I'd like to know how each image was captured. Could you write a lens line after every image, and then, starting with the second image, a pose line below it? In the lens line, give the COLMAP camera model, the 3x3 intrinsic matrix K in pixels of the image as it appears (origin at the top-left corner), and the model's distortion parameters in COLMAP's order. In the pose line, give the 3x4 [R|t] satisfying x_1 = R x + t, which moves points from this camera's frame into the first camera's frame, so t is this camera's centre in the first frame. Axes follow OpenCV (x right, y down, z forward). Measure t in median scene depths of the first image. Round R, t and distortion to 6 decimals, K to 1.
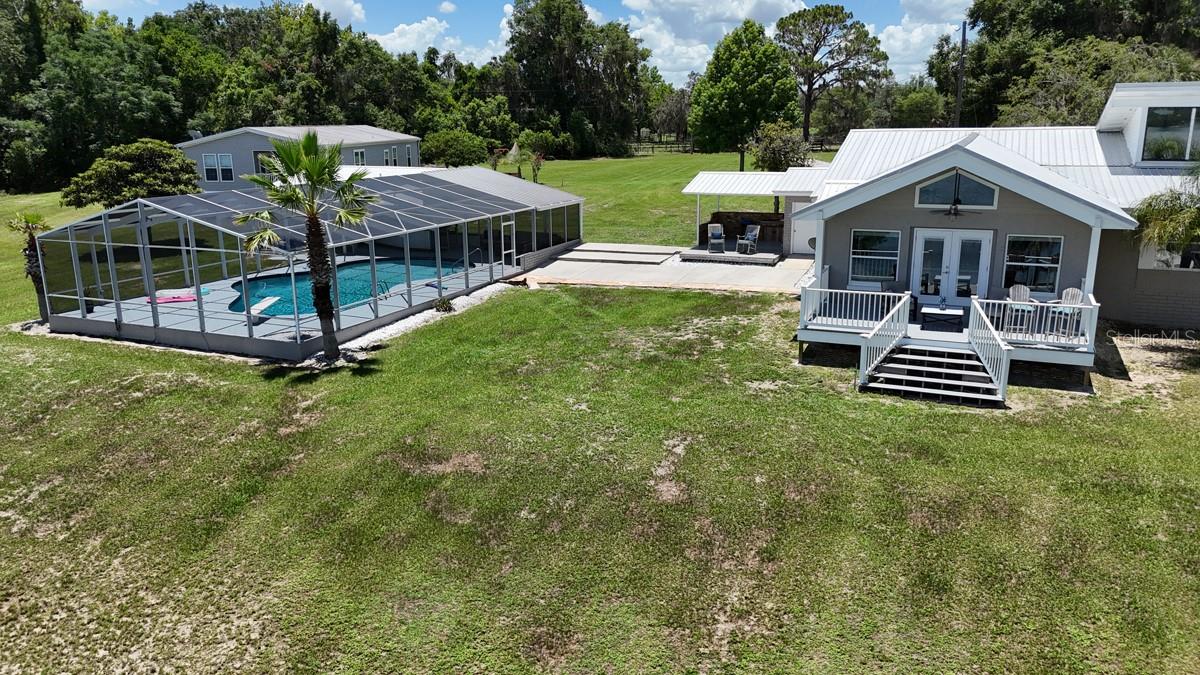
lens RADIAL K [[888.8, 0, 600.0], [0, 888.8, 337.5], [0, 0, 1]] dist [0.067535, -0.066048]
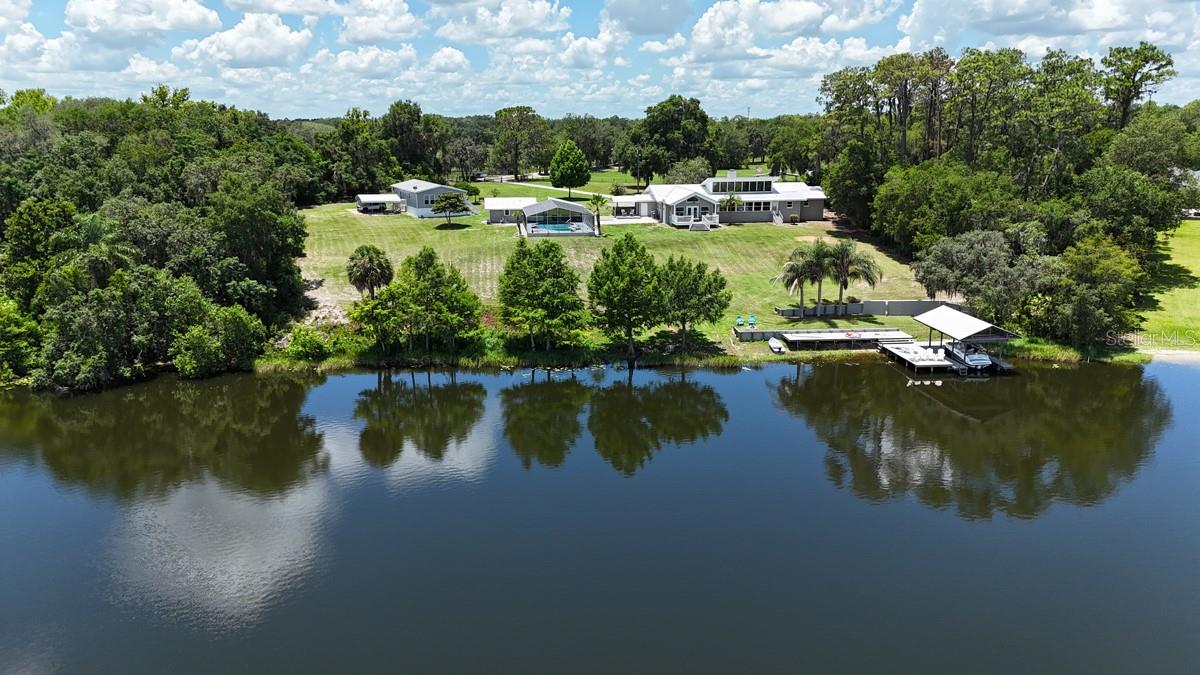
lens RADIAL K [[888.8, 0, 600.0], [0, 888.8, 337.5], [0, 0, 1]] dist [0.067535, -0.066048]
pose [[0.859659, -0.111536, 0.498543, -3.196965], [0.118205, 0.992821, 0.018291, 0.565291], [-0.497004, 0.043206, 0.866672, -3.776452]]
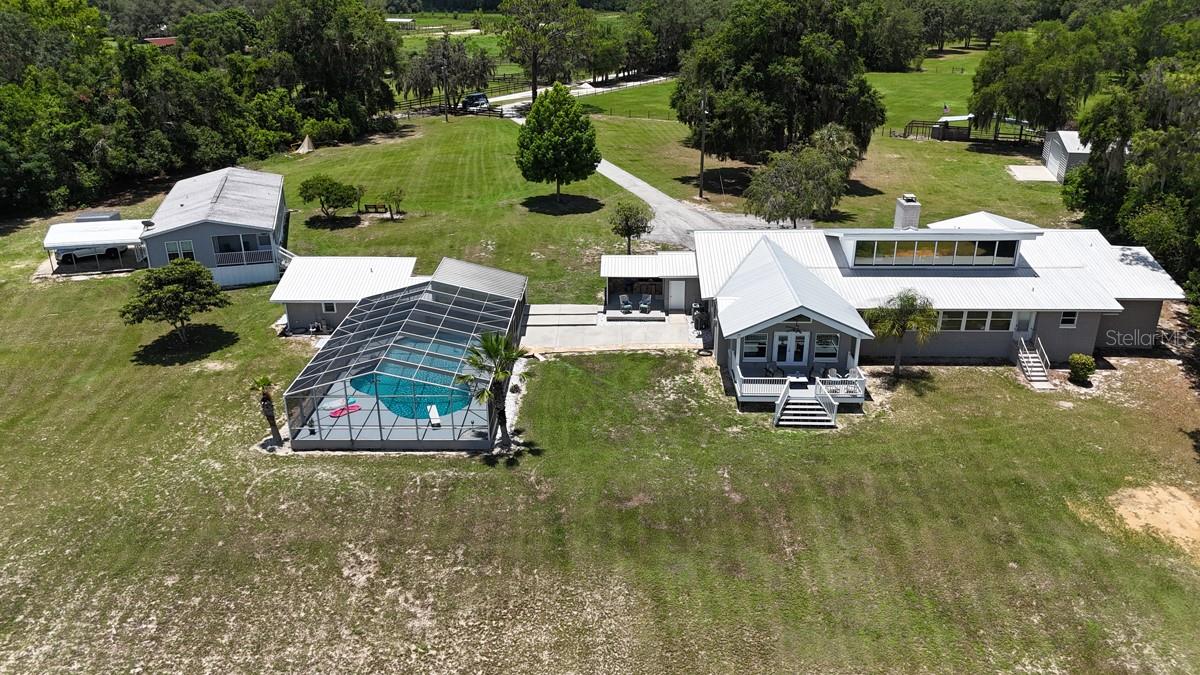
lens RADIAL K [[888.8, 0, 600.0], [0, 888.8, 337.5], [0, 0, 1]] dist [0.067535, -0.066048]
pose [[0.925644, -0.139503, 0.351740, -0.789164], [0.087788, 0.983370, 0.158989, -0.502313], [-0.368070, -0.116288, 0.922497, -0.784109]]
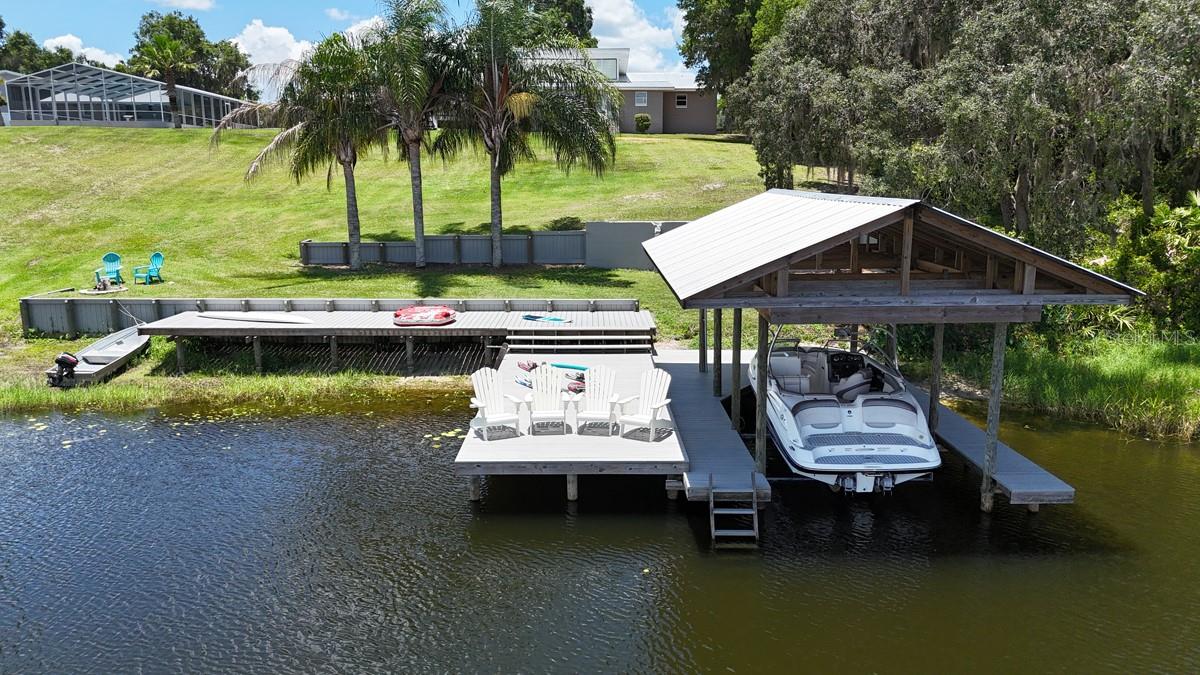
lens RADIAL K [[888.8, 0, 600.0], [0, 888.8, 337.5], [0, 0, 1]] dist [0.067535, -0.066048]
pose [[0.904205, -0.069832, 0.421351, -0.350558], [0.095945, 0.994539, -0.041067, 0.856805], [-0.416182, 0.077560, 0.905967, -1.765865]]
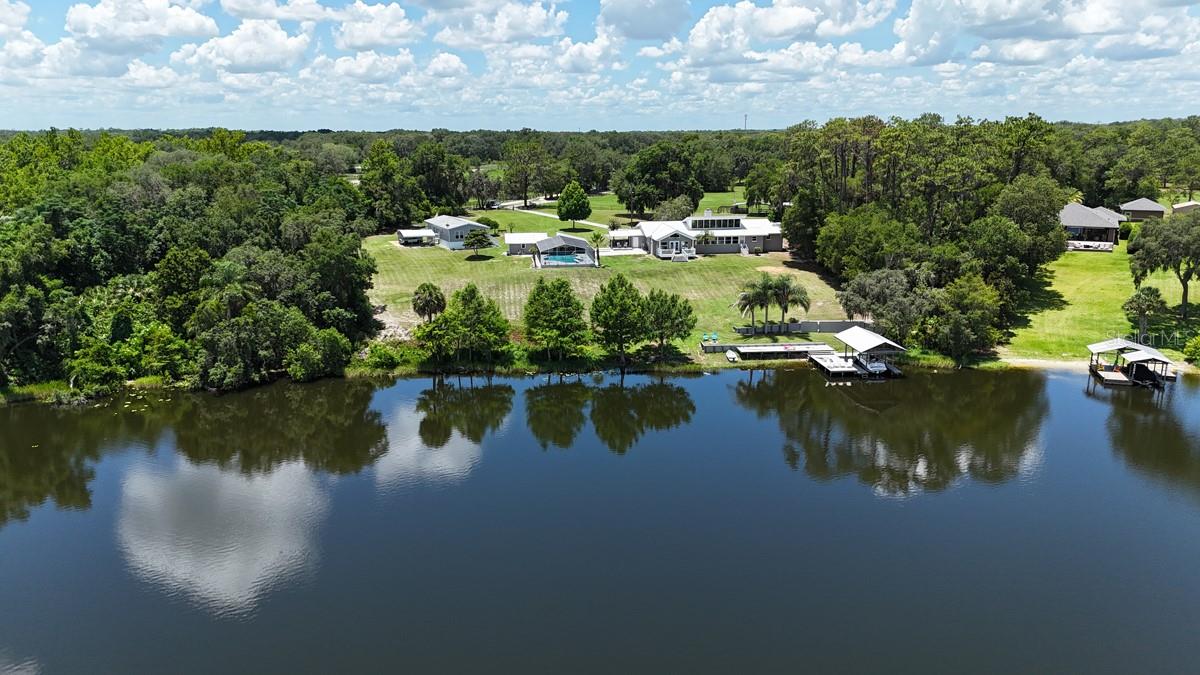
lens RADIAL K [[888.8, 0, 600.0], [0, 888.8, 337.5], [0, 0, 1]] dist [0.067535, -0.066048]
pose [[0.858257, -0.112025, 0.500845, -3.882454], [0.120691, 0.992574, 0.015193, 0.477704], [-0.498827, 0.047408, 0.865404, -4.958916]]
